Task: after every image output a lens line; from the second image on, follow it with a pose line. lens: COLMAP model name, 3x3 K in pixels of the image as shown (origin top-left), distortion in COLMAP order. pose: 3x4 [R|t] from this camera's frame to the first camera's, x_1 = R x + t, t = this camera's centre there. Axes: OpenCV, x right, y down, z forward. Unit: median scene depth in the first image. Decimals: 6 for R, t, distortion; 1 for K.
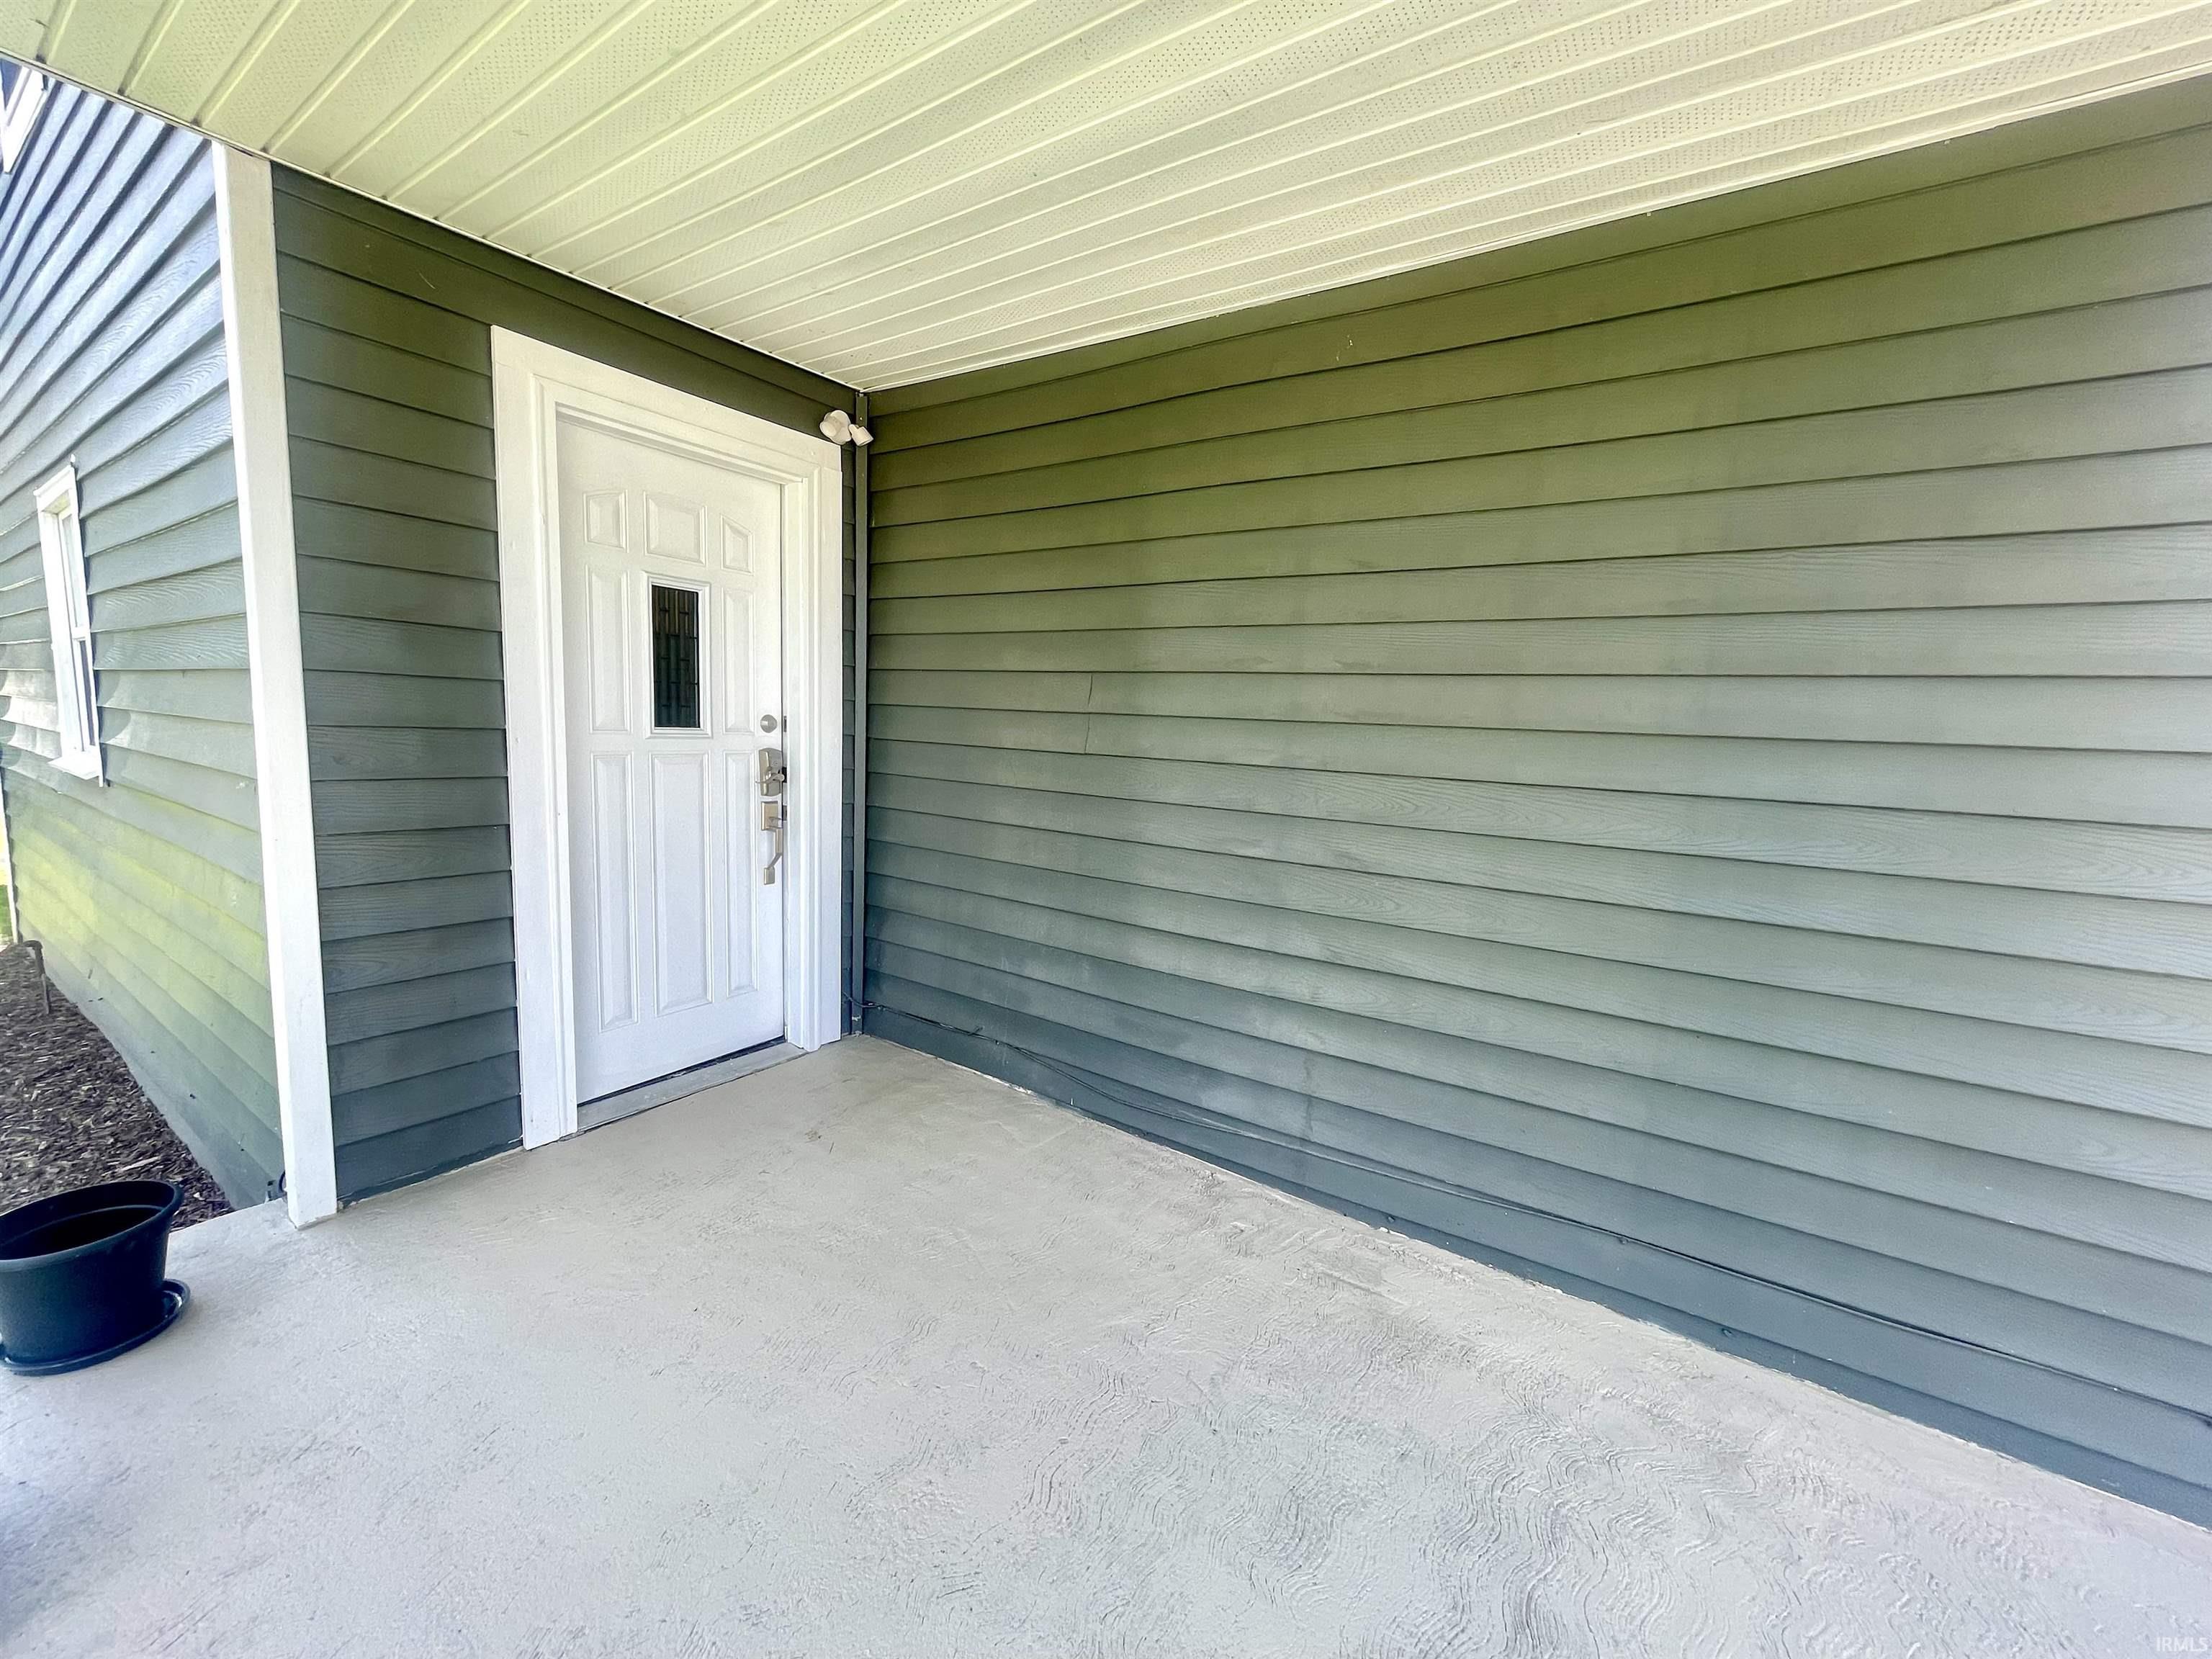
lens RADIAL K [[898.0, 0, 1106.0], [0, 898.0, 829.5], [0, 0, 1]] dist [-0.002517, 0.000614]
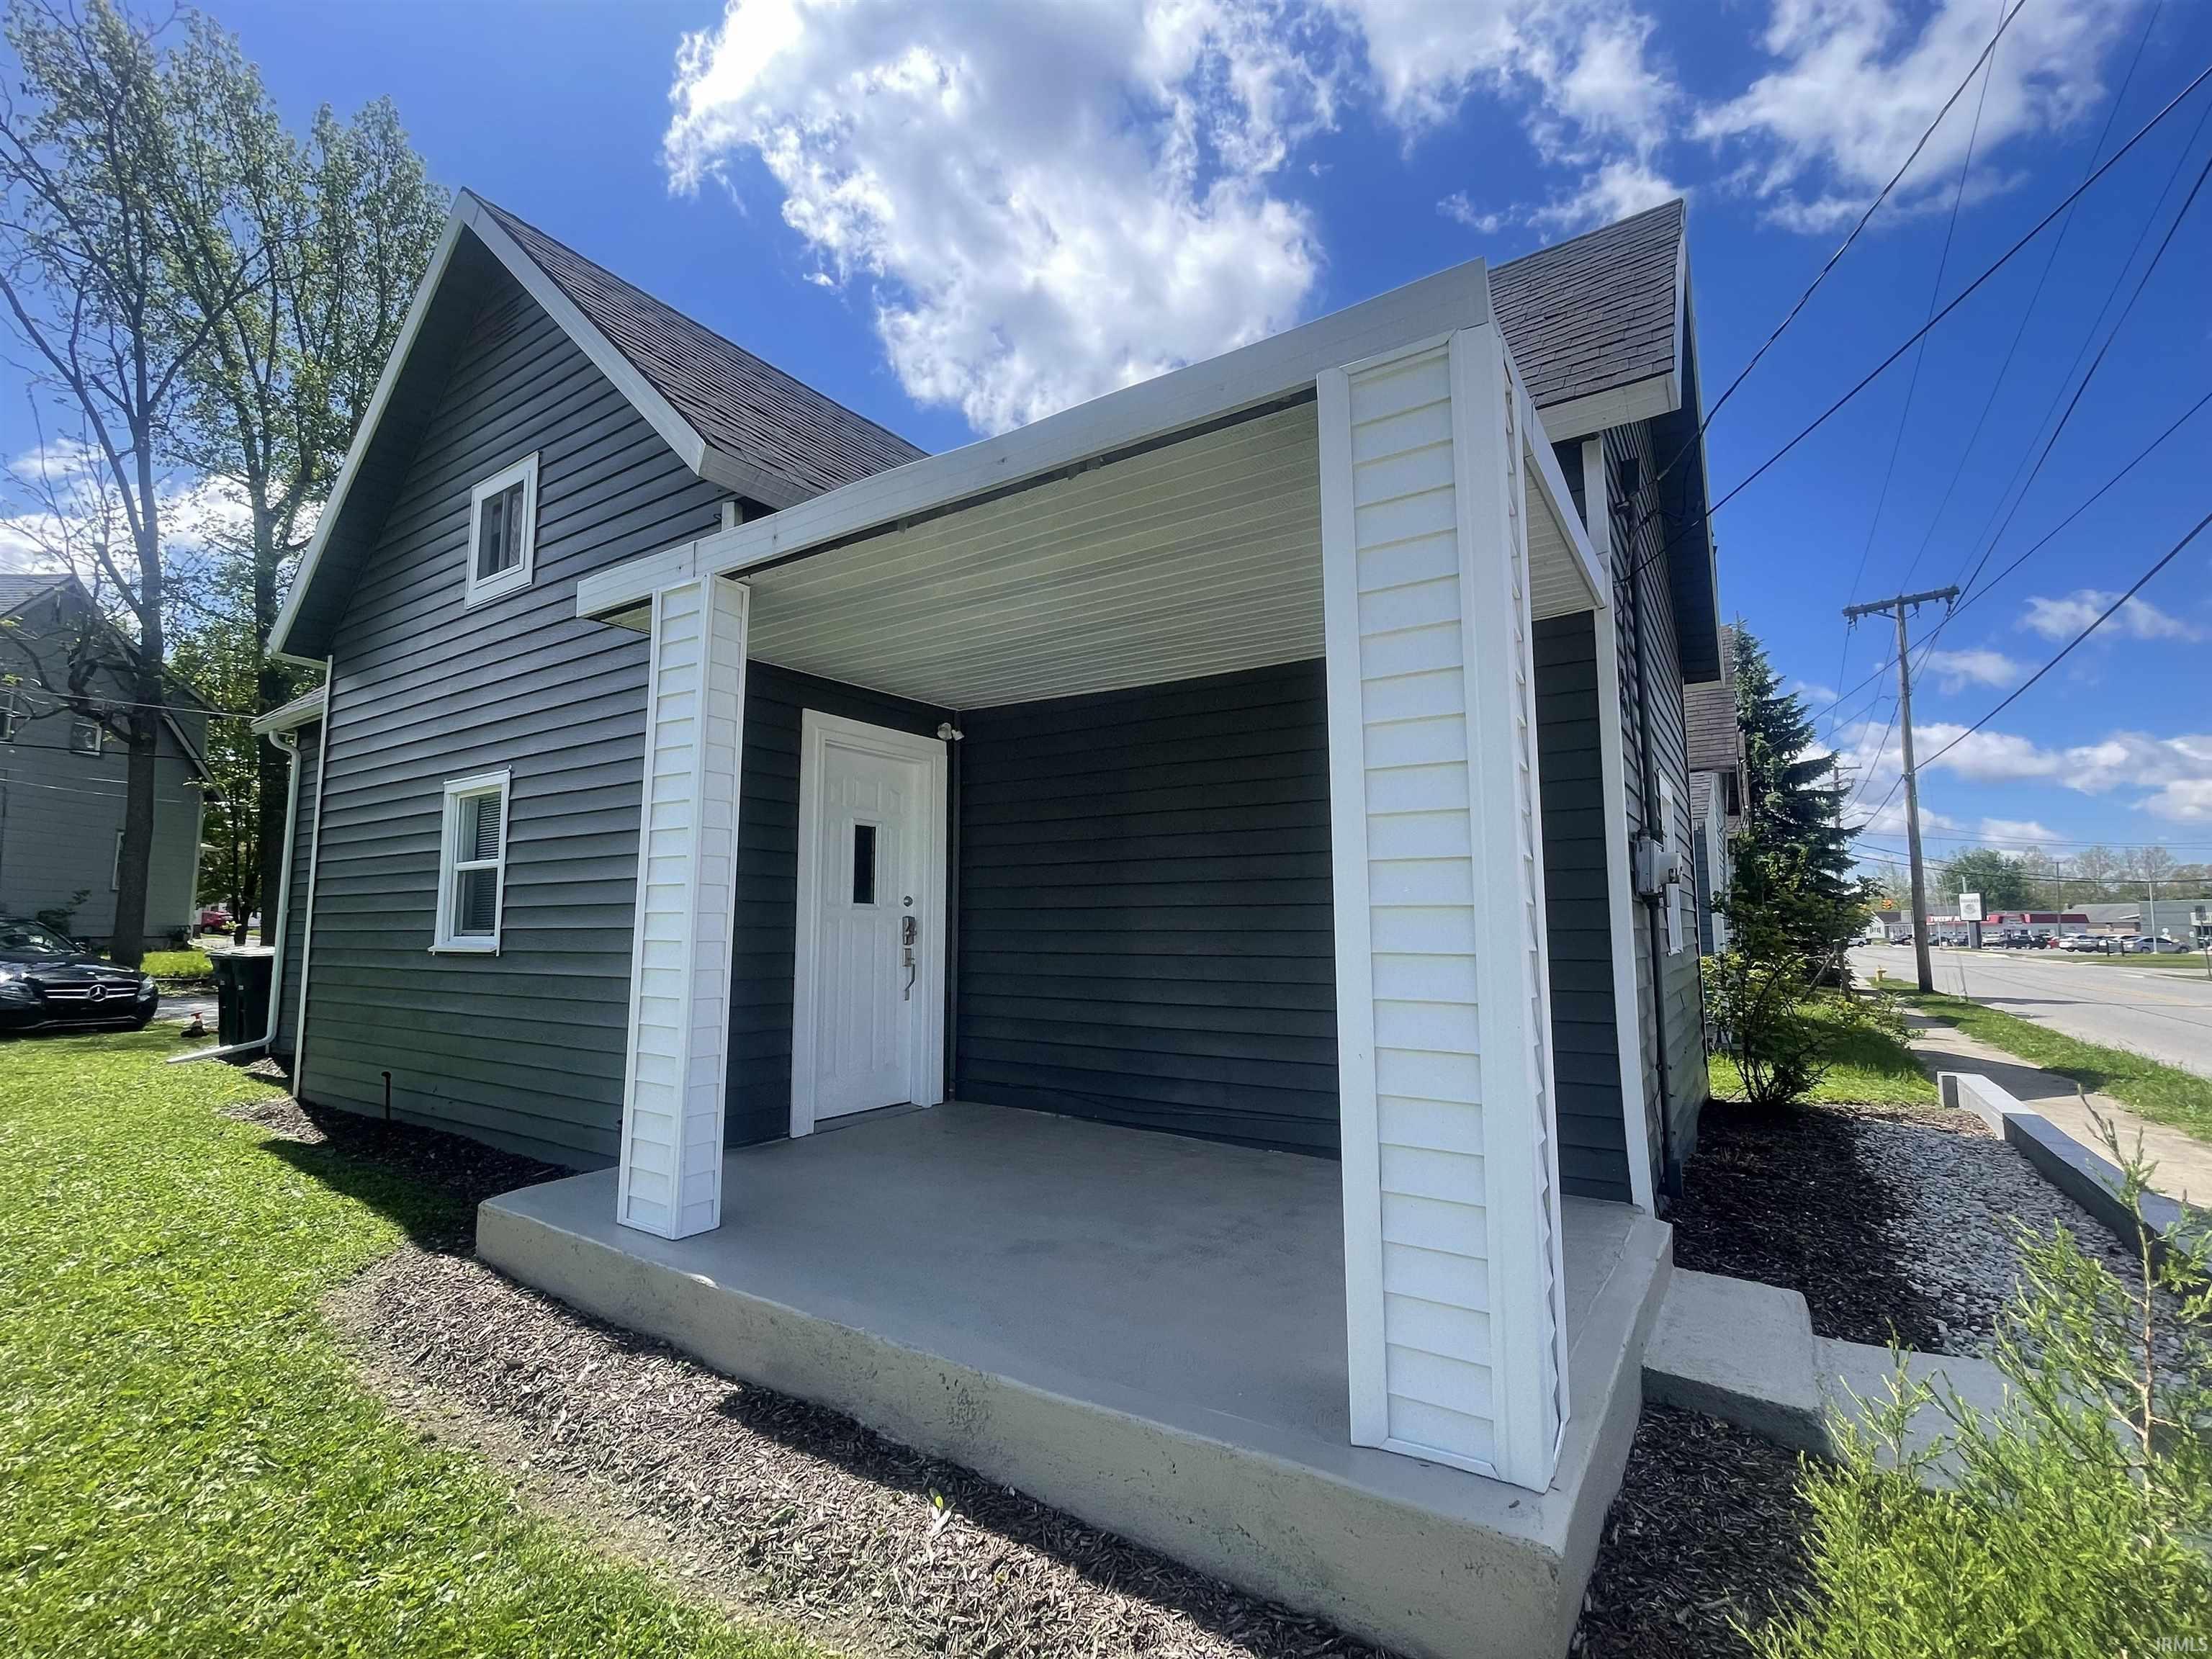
lens RADIAL K [[998.3, 0, 1106.0], [0, 998.3, 829.5], [0, 0, 1]] dist [0.000630, 0.000047]
pose [[0.999041, -0.036864, 0.023634, -0.041114], [0.041083, 0.975860, -0.214497, 0.171909], [-0.015156, 0.215262, 0.976439, -0.888280]]
